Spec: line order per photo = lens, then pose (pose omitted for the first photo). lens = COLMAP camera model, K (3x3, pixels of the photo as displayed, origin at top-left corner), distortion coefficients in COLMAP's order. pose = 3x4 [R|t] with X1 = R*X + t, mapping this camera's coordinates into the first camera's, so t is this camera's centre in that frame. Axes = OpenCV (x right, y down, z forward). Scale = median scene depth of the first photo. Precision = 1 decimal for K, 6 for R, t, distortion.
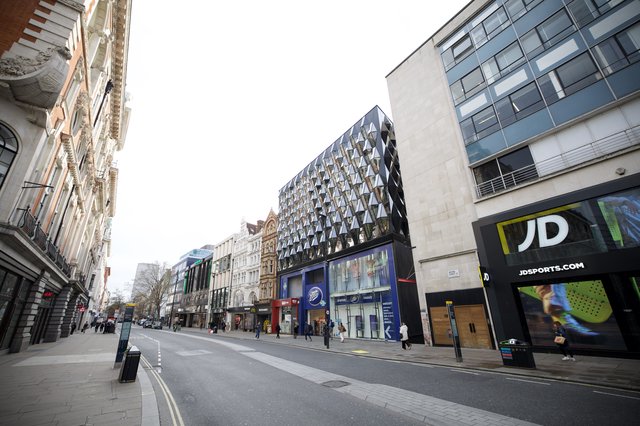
lens RADIAL K [[283.8, 0, 322.3], [0, 283.8, 210.2], [0, 0, 1]] dist [-0.032101, 0.006586]
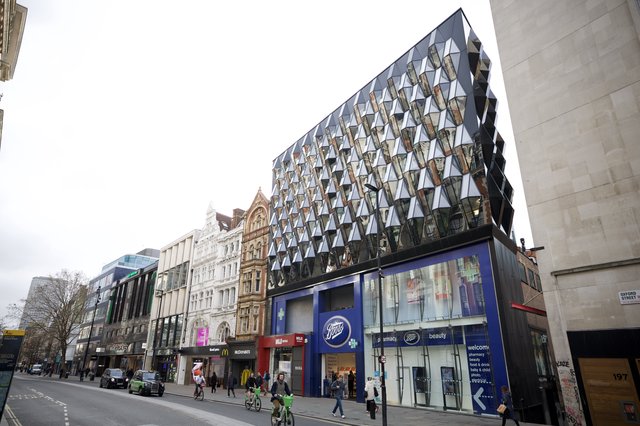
lens RADIAL K [[407.7, 0, 313.7], [0, 407.7, 214.8], [0, 0, 1]] dist [0.014431, 0.007835]
pose [[0.999185, 0.038132, 0.013233, -0.072540], [-0.038210, 0.999254, 0.005696, 0.042214], [-0.013006, -0.006197, 0.999896, 0.107474]]
